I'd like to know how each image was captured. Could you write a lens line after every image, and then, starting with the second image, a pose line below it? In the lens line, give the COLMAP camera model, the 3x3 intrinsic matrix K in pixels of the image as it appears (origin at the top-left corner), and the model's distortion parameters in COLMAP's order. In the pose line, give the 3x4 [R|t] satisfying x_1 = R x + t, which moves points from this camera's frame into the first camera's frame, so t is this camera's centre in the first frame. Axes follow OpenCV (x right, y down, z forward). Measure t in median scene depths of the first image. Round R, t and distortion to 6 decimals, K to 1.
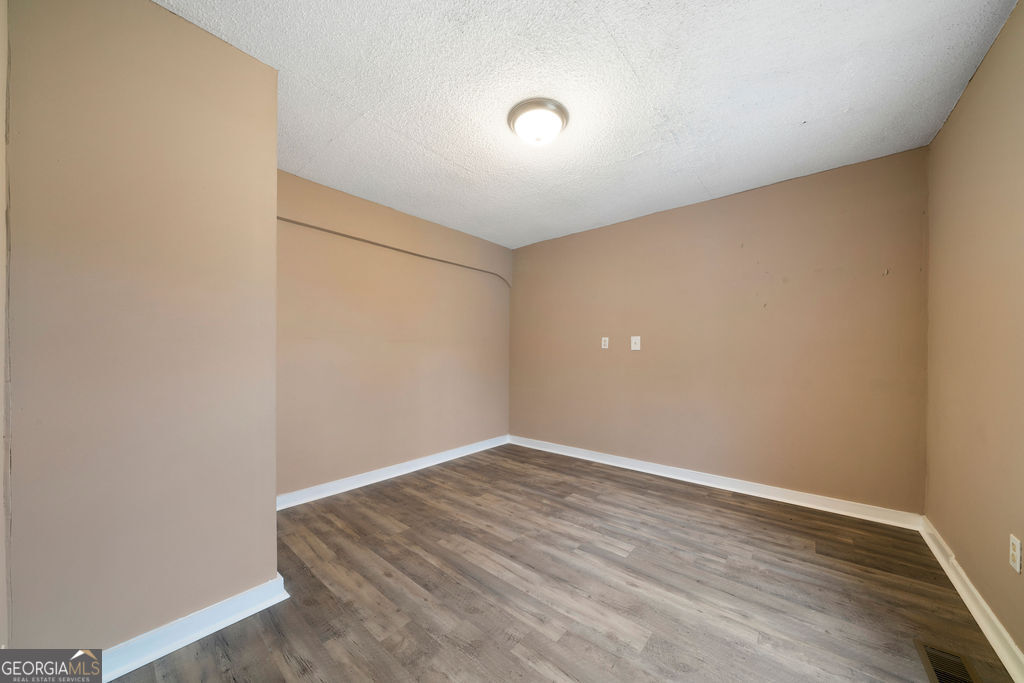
lens RADIAL K [[354.3, 0, 512.0], [0, 354.3, 346.0], [0, 0, 1]] dist [0.000458, 0.000095]
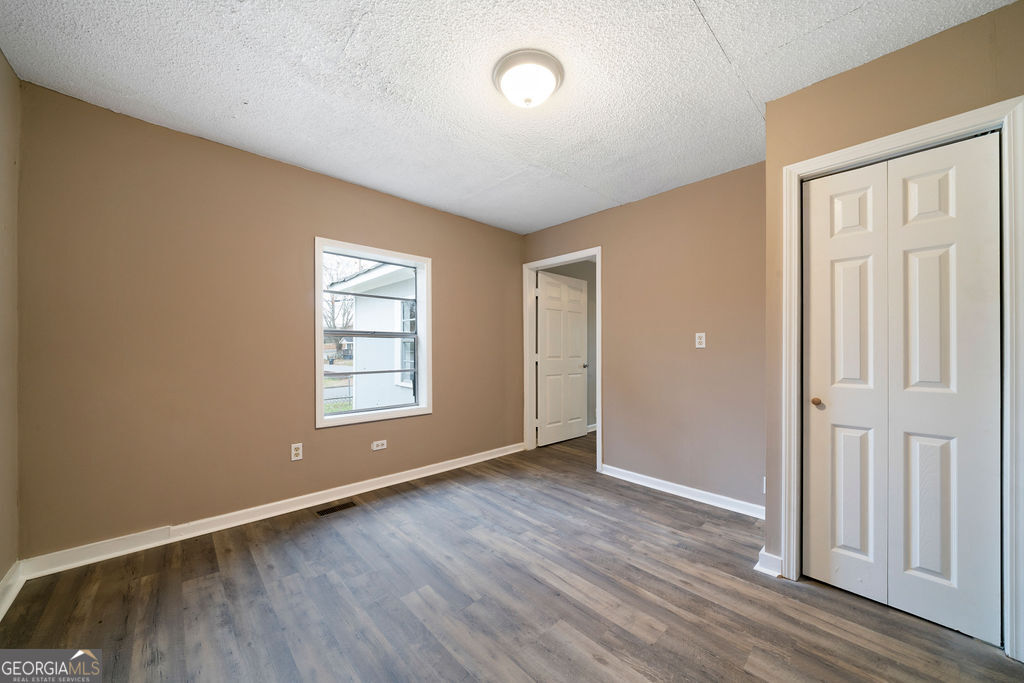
lens RADIAL K [[354.3, 0, 511.1], [0, 354.3, 347.3], [0, 0, 1]] dist [0.000458, 0.000095]
pose [[-0.994060, -0.007599, 0.108568, 0.024215], [-0.010626, 0.999570, -0.027328, 0.029901], [-0.108314, -0.028319, -0.993713, 1.892043]]
